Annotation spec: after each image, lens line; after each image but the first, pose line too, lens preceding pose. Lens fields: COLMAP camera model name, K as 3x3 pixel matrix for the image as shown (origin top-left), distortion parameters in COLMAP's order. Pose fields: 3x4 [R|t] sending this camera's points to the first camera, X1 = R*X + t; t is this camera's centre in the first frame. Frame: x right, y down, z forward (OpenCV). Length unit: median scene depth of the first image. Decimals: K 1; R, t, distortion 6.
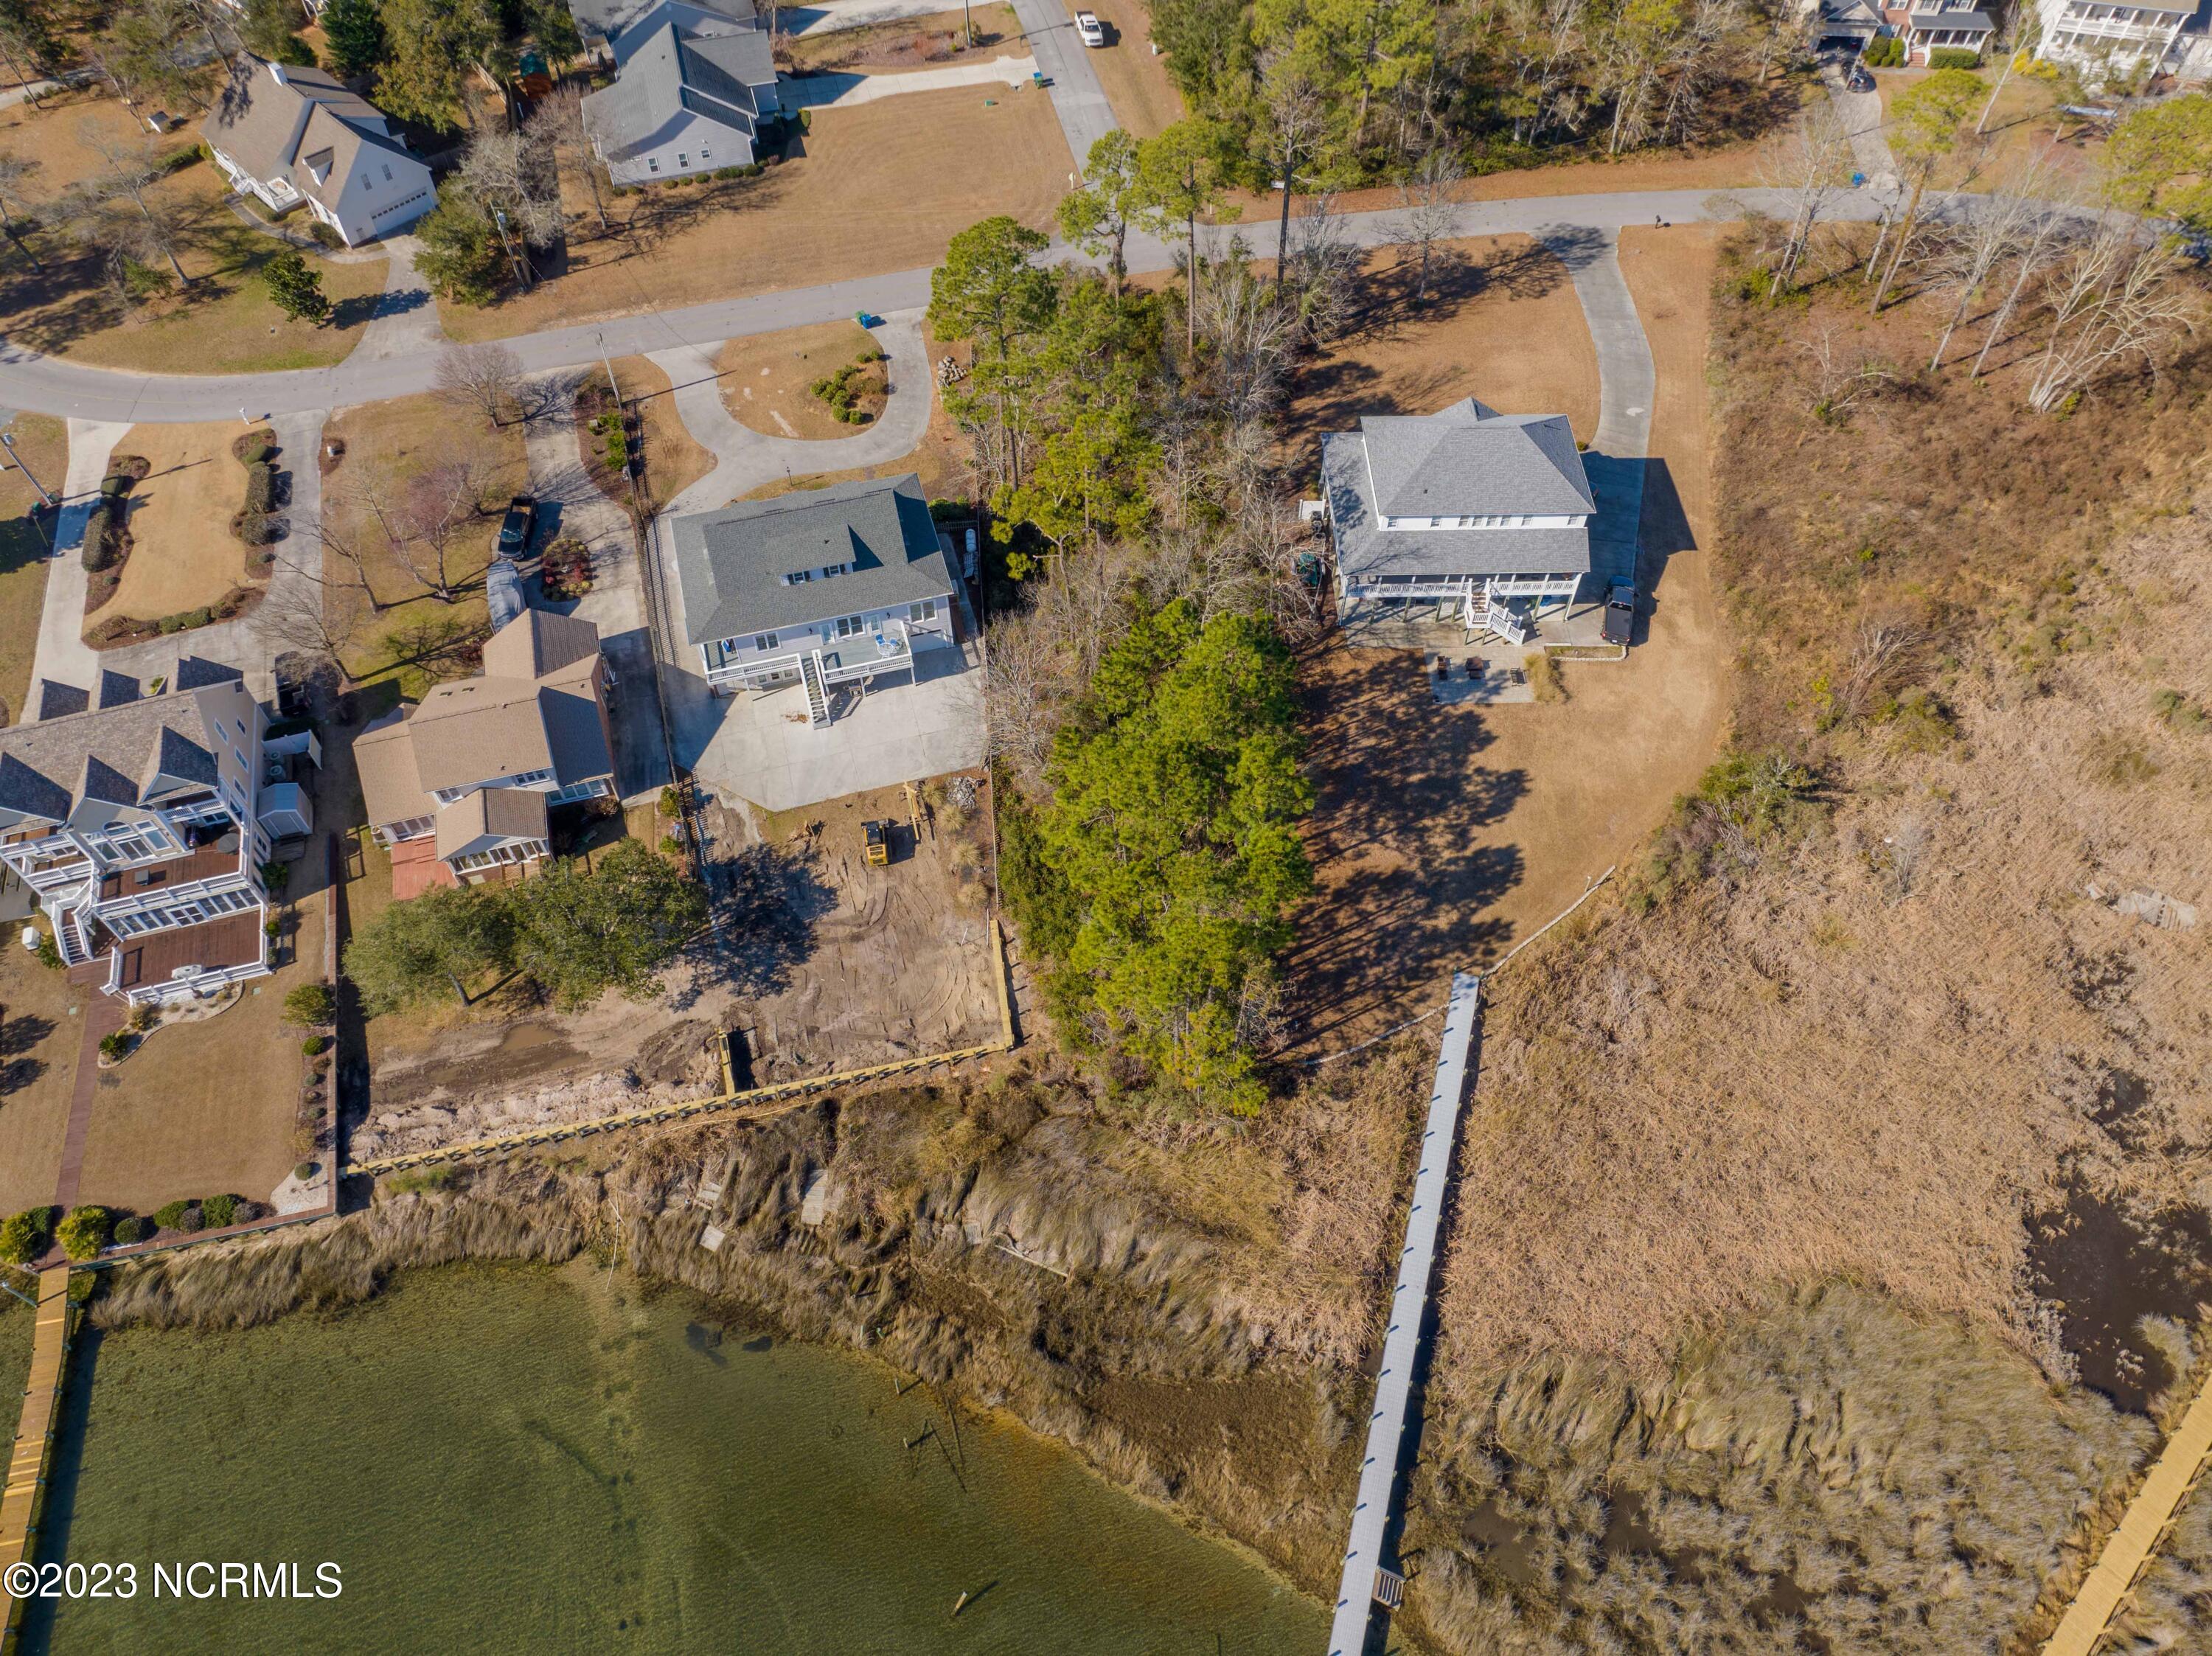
lens RADIAL K [[1564.5, 0, 1105.8], [0, 1564.5, 830.7], [0, 0, 1]] dist [-0.042008, 0.011434]
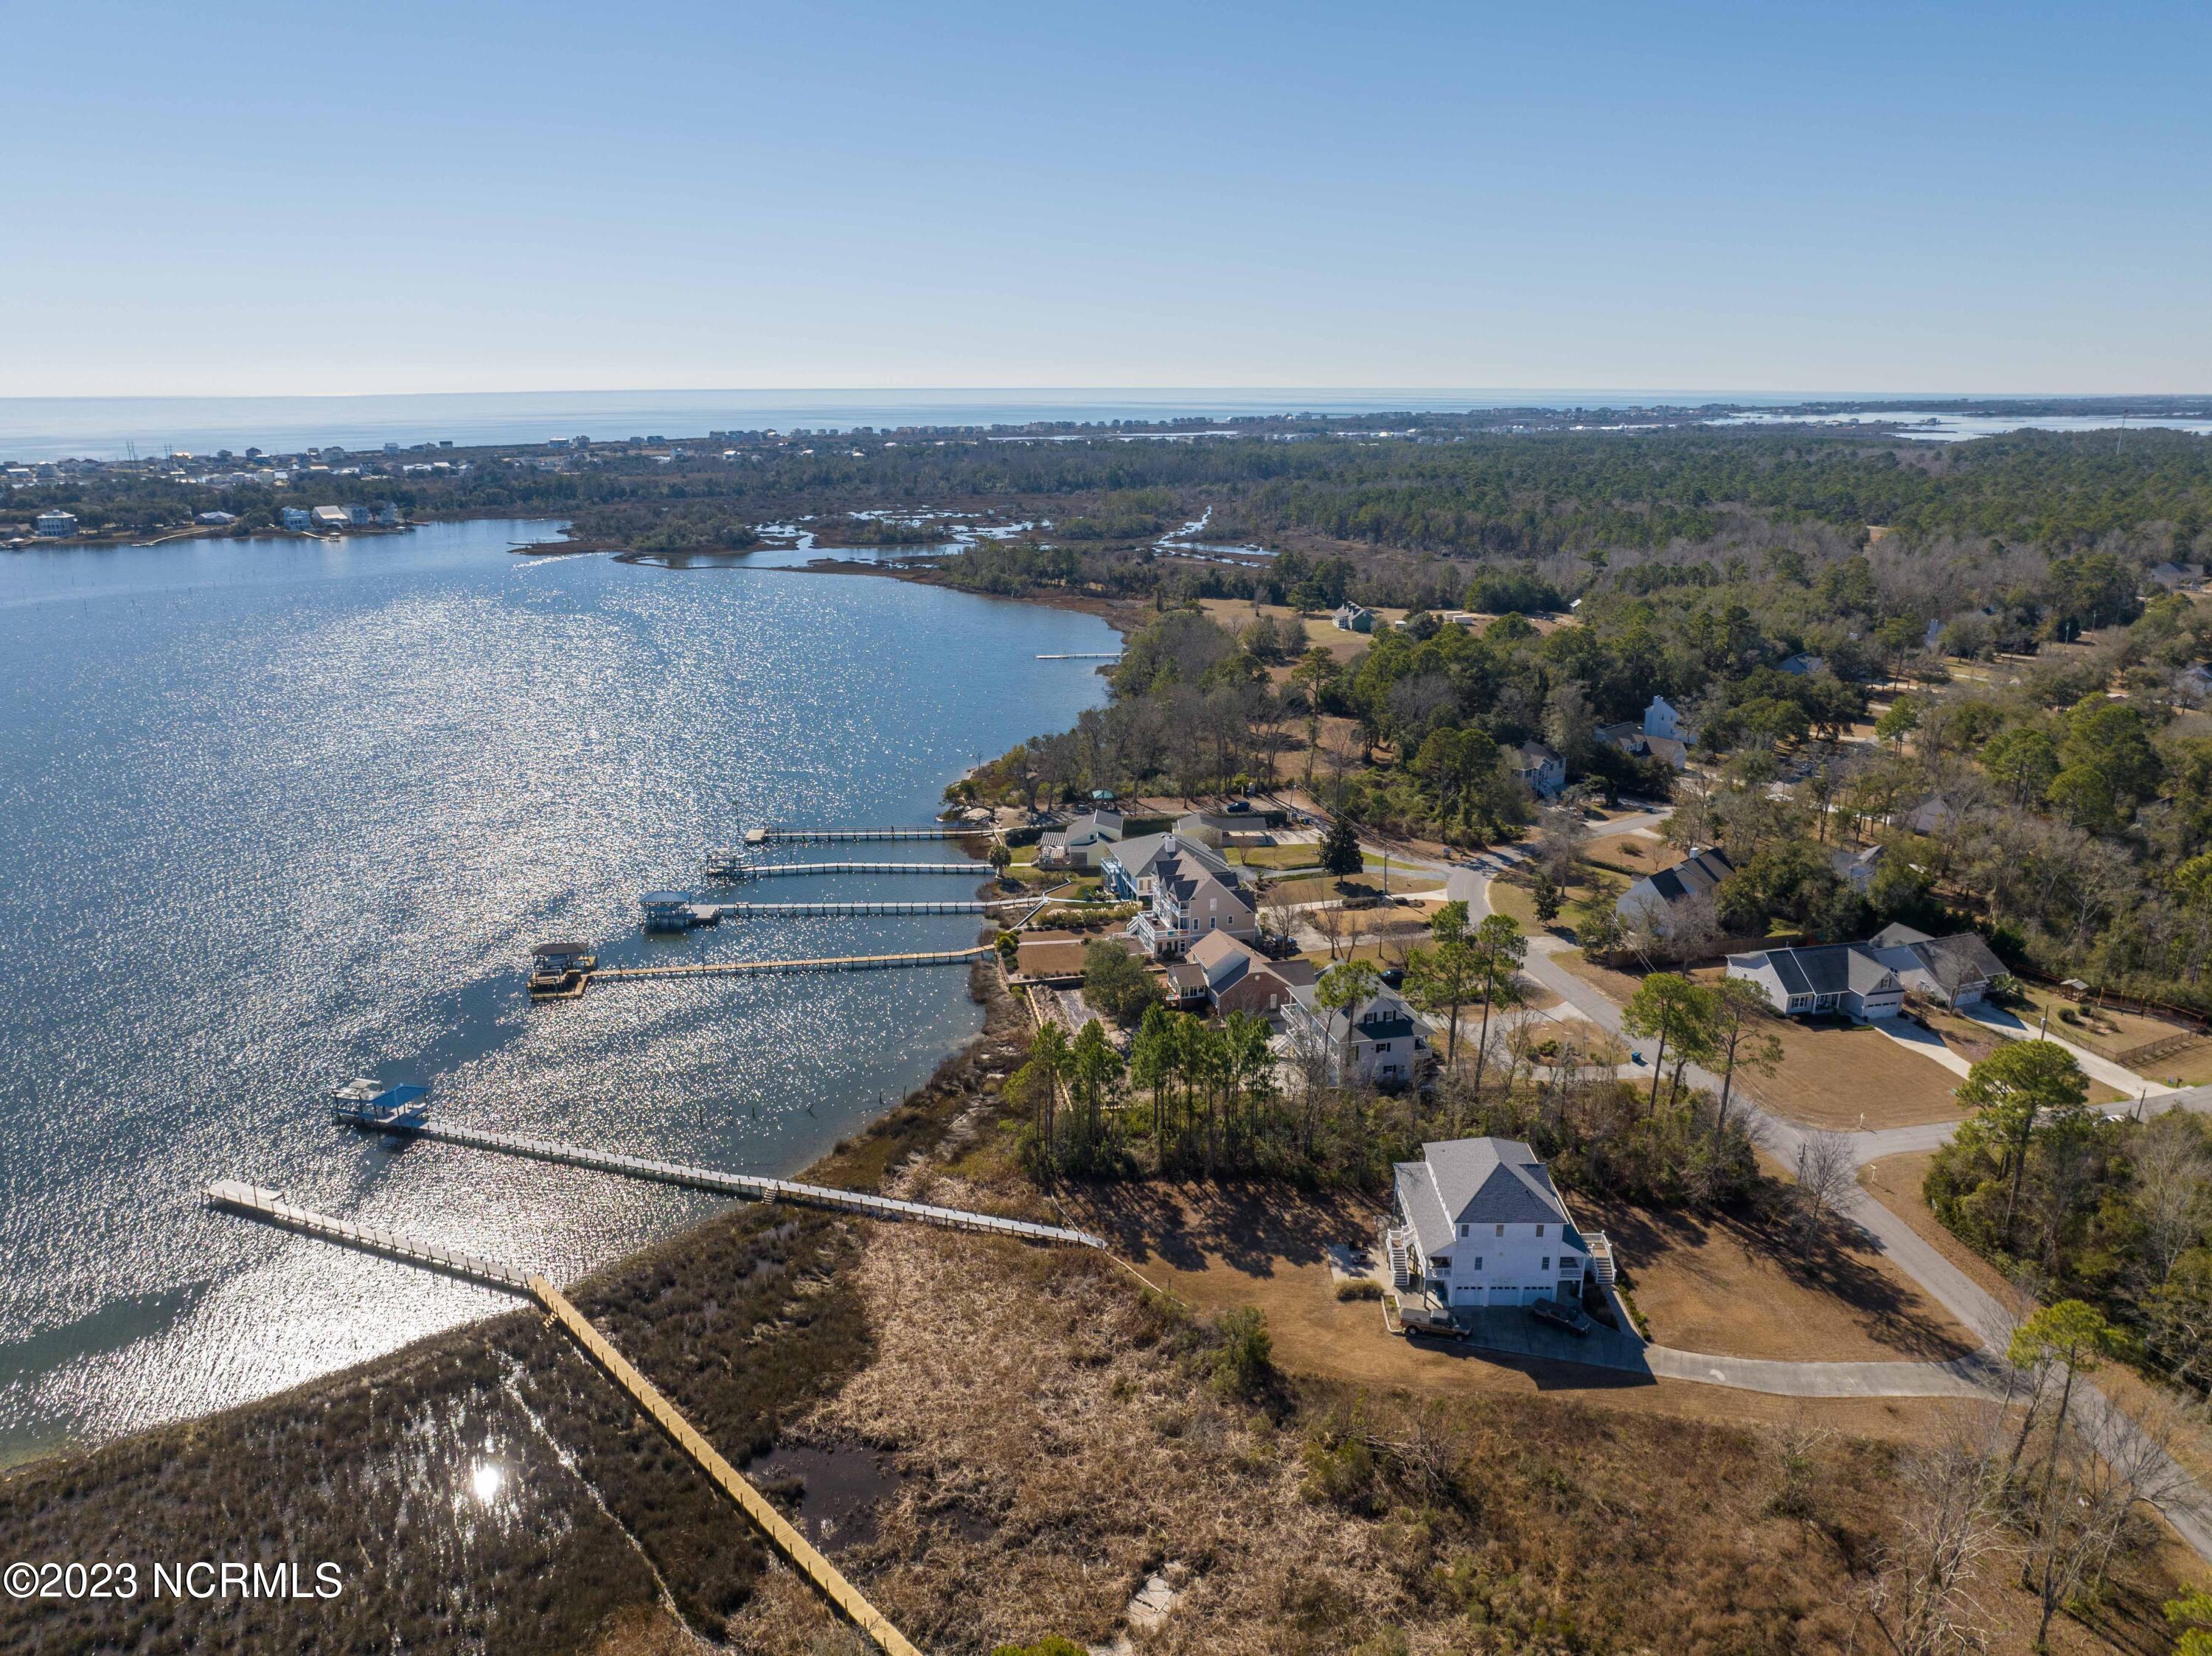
lens RADIAL K [[1564.5, 0, 1108.9], [0, 1564.5, 809.8], [0, 0, 1]] dist [-0.042008, 0.011434]
pose [[-0.033080, 0.266670, -0.963220, 1.502644], [-0.813665, 0.552471, 0.180897, -0.402174], [0.580391, 0.789723, 0.198705, 0.317572]]
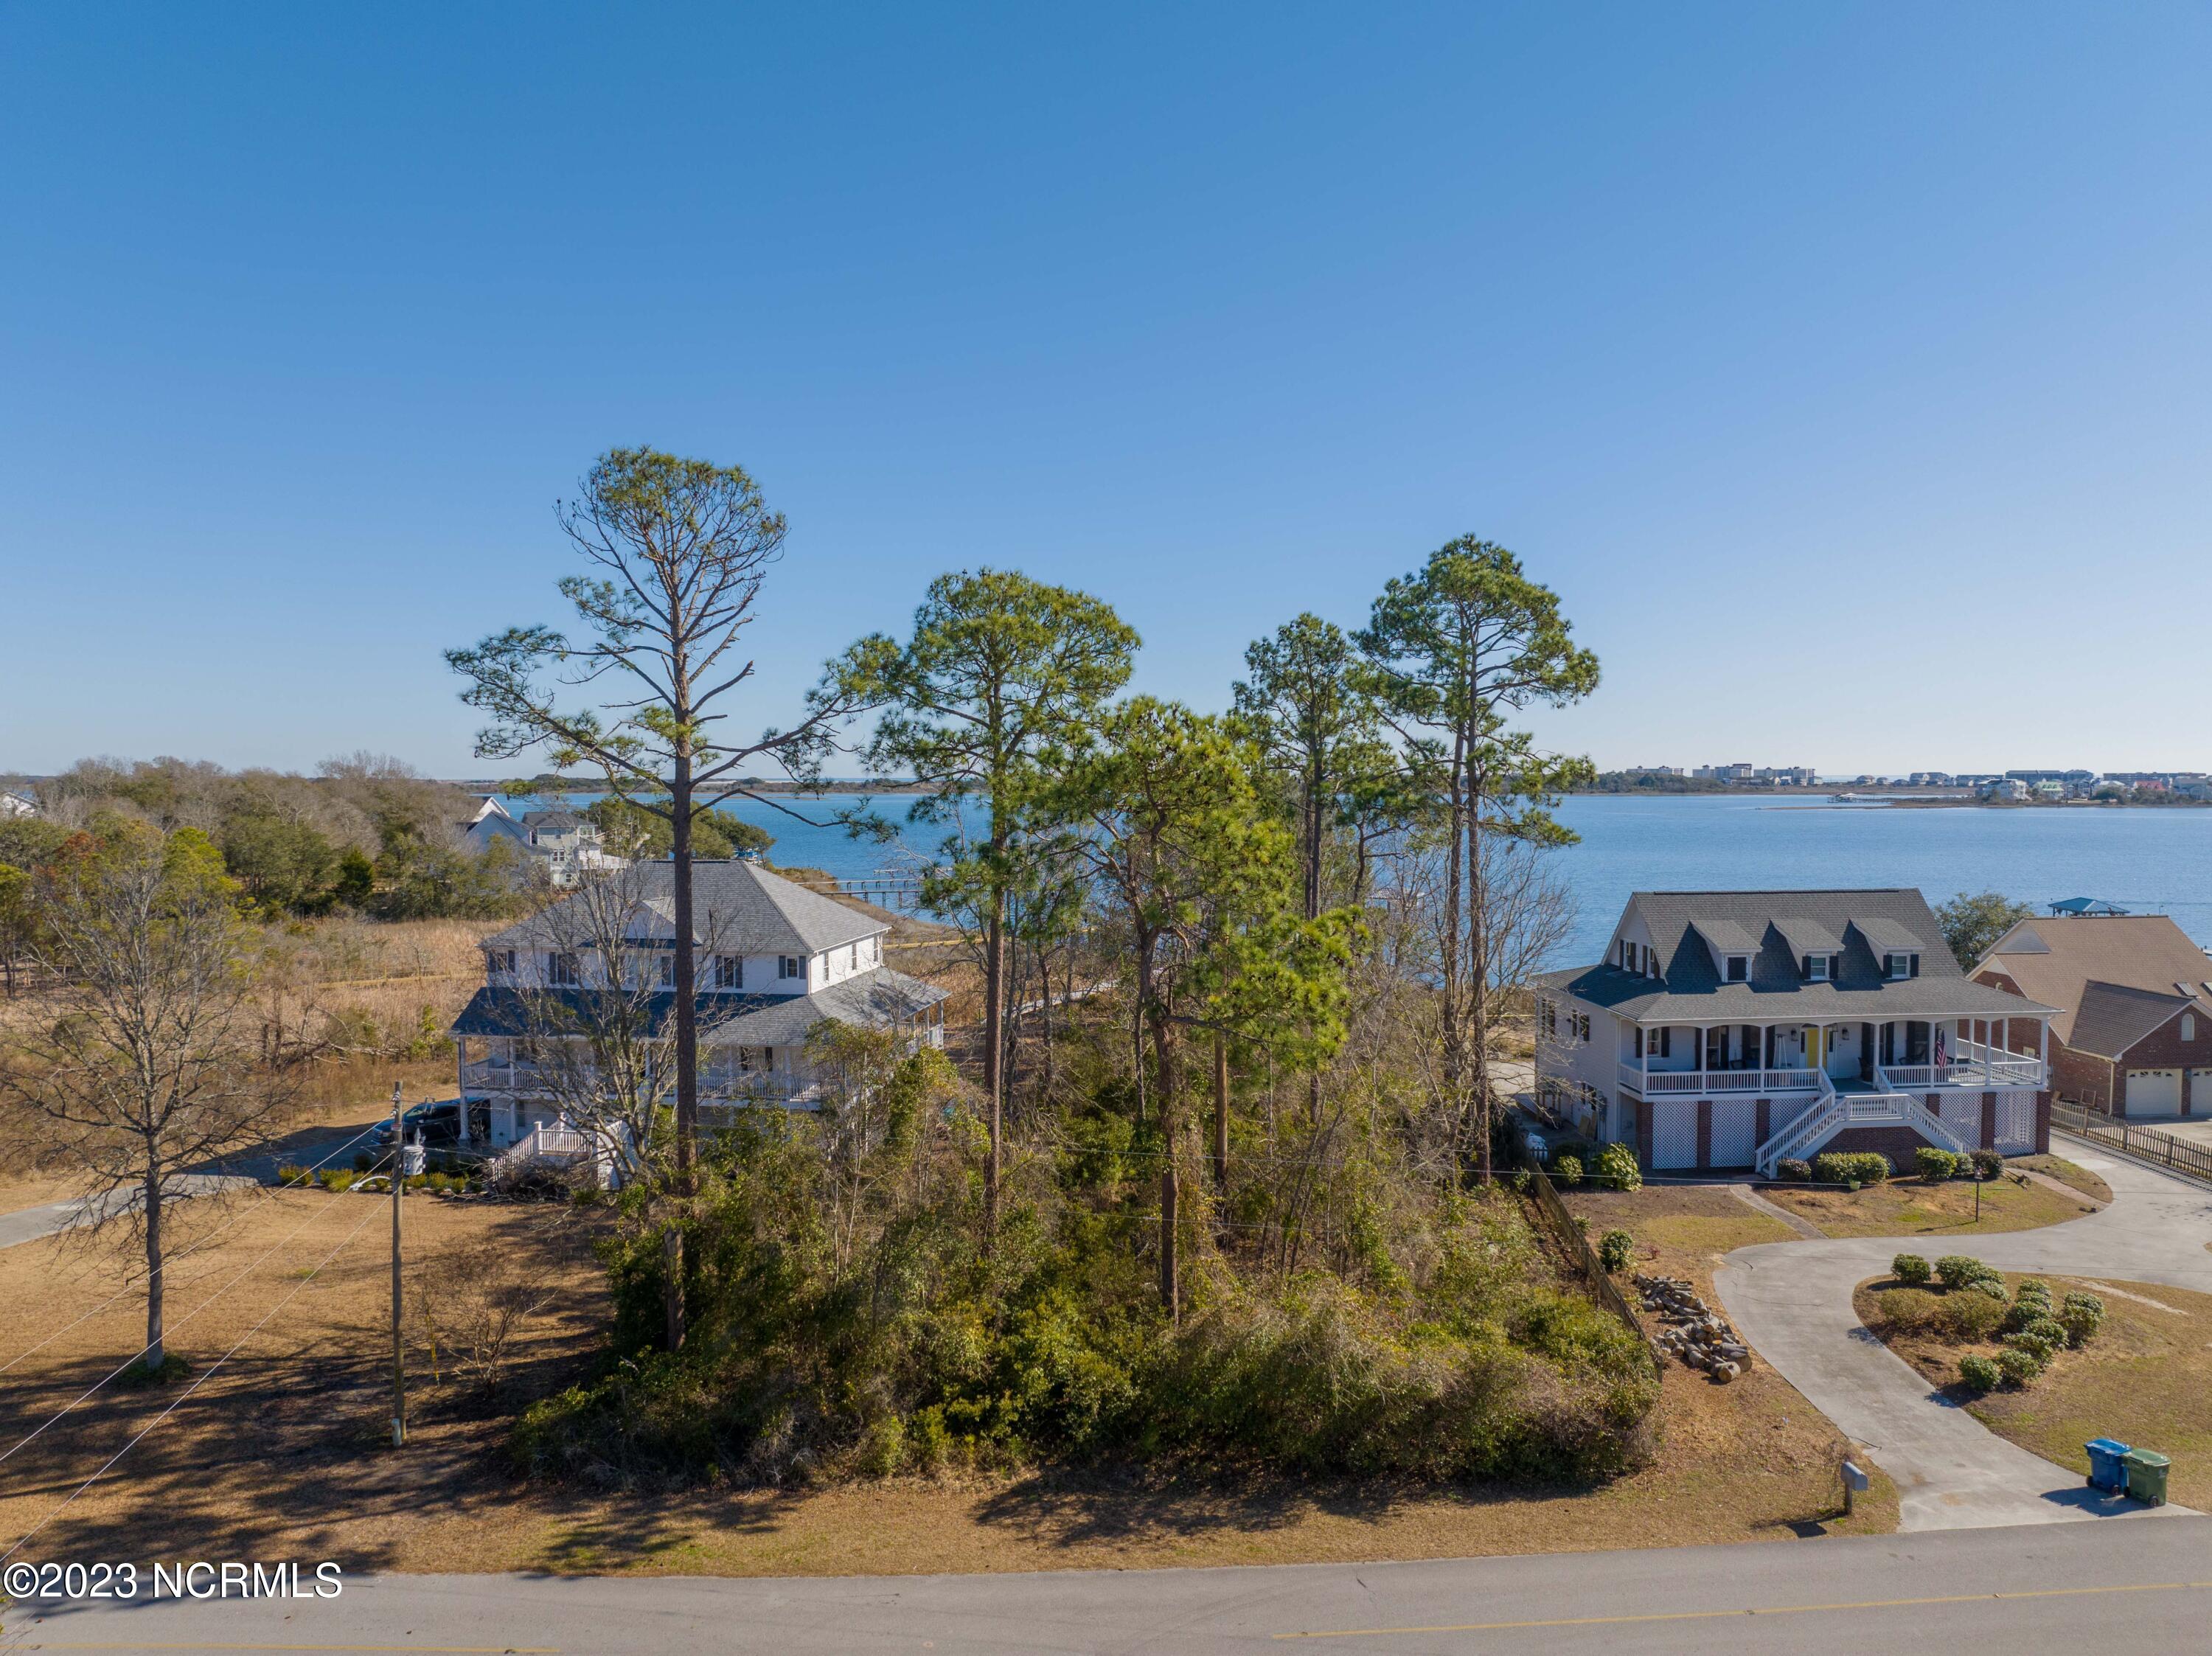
lens RADIAL K [[1564.5, 0, 1114.3], [0, 1564.5, 812.9], [0, 0, 1]] dist [-0.042008, 0.011434]
pose [[-0.982710, 0.000185, 0.185151, -0.047240], [0.153700, 0.558376, 0.815225, -0.785696], [-0.103233, 0.829588, -0.548750, 1.349309]]
